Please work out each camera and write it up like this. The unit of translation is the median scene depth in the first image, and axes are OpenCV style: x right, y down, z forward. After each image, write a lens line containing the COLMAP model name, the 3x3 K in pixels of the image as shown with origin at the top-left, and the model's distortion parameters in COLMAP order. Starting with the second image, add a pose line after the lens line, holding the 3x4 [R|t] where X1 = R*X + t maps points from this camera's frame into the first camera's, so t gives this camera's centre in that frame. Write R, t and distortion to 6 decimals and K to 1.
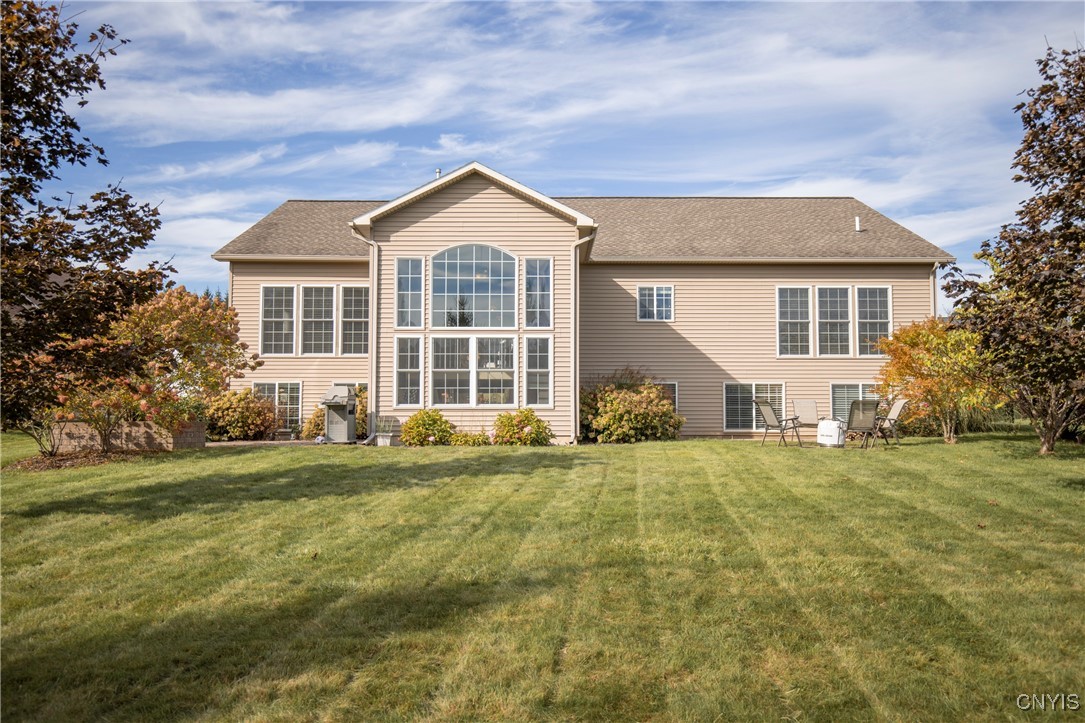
lens RADIAL K [[839.1, 0, 541.7], [0, 839.1, 363.6], [0, 0, 1]] dist [0.060796, 0.014352]
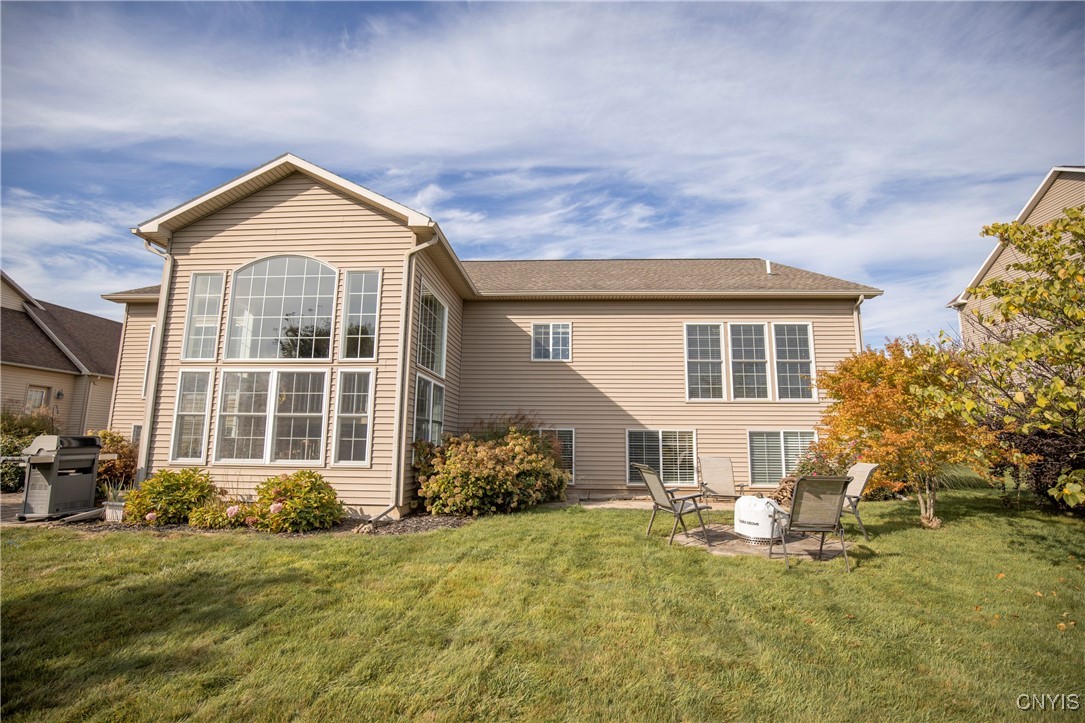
lens RADIAL K [[487.1, 0, 545.0], [0, 487.1, 366.3], [0, 0, 1]] dist [0.013330, -0.001523]
pose [[0.998595, -0.001693, -0.052971, 0.156654], [-0.002976, 0.996122, -0.087933, 0.001744], [0.052915, 0.087967, 0.994717, 0.473598]]
